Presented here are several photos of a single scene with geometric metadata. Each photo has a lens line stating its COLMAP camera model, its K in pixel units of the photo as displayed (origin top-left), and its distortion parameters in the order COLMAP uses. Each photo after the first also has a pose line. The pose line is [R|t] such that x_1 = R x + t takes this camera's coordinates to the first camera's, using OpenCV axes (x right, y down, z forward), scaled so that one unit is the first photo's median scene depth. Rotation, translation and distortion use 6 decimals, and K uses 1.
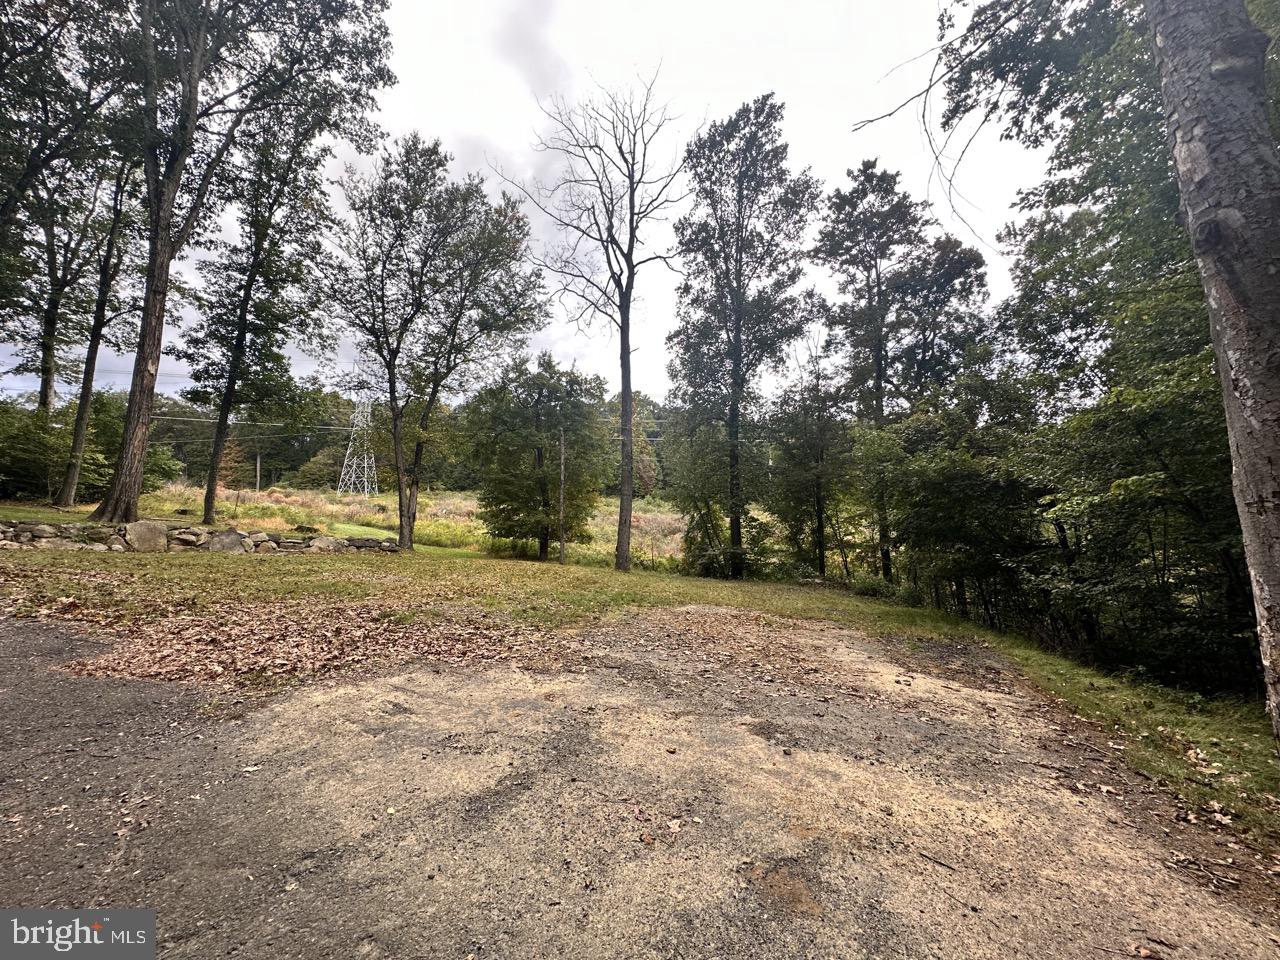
lens RADIAL K [[509.6, 0, 649.7], [0, 509.6, 461.7], [0, 0, 1]] dist [-0.003180, 0.000870]
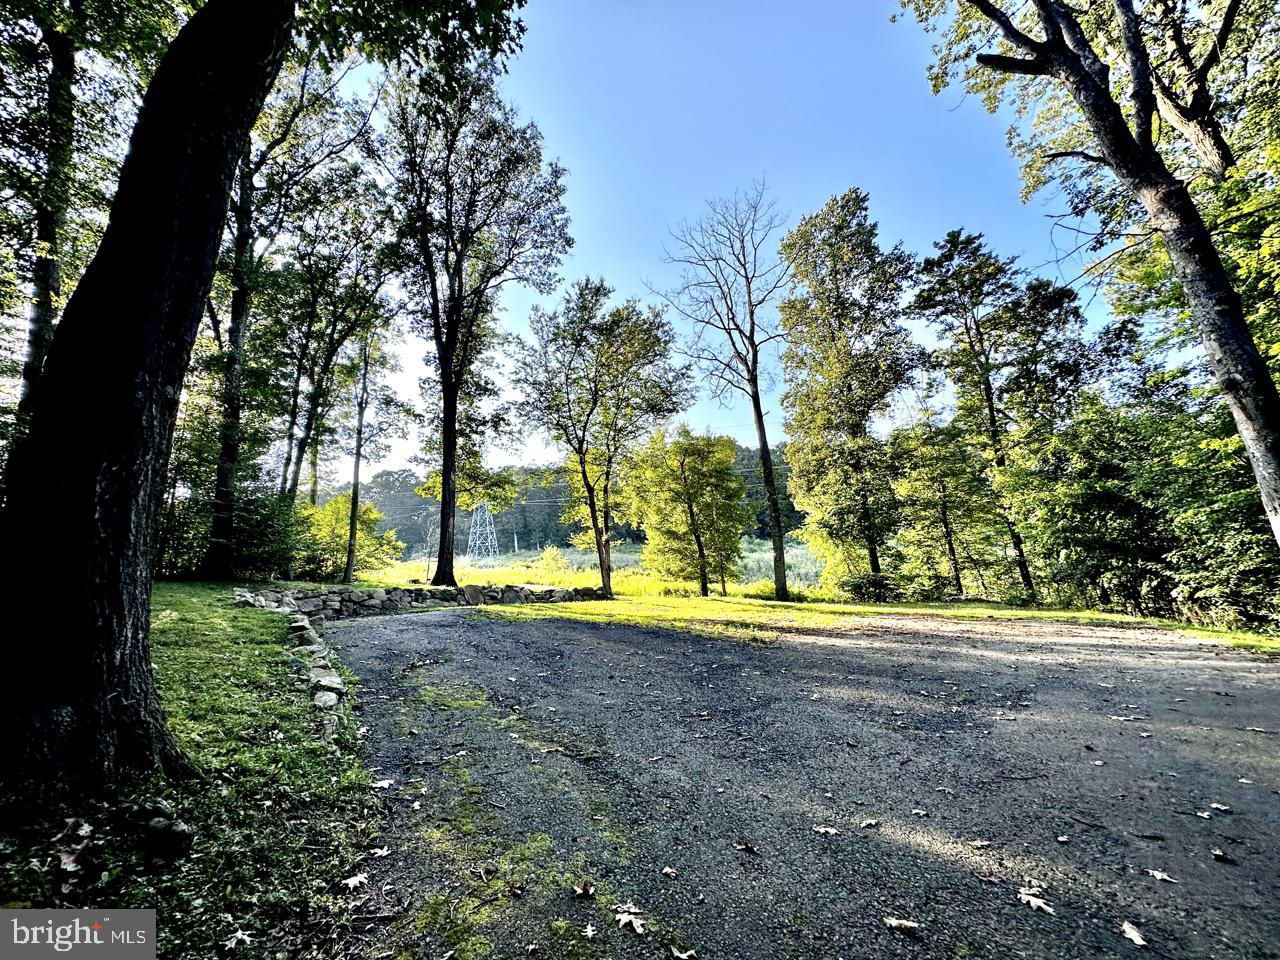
lens RADIAL K [[509.6, 0, 641.7], [0, 509.6, 461.0], [0, 0, 1]] dist [-0.003180, 0.000870]
pose [[0.982478, -0.112012, -0.148961, -0.149535], [0.098382, 0.990513, -0.095944, -0.024306], [0.158294, 0.079607, 0.984178, -0.211764]]
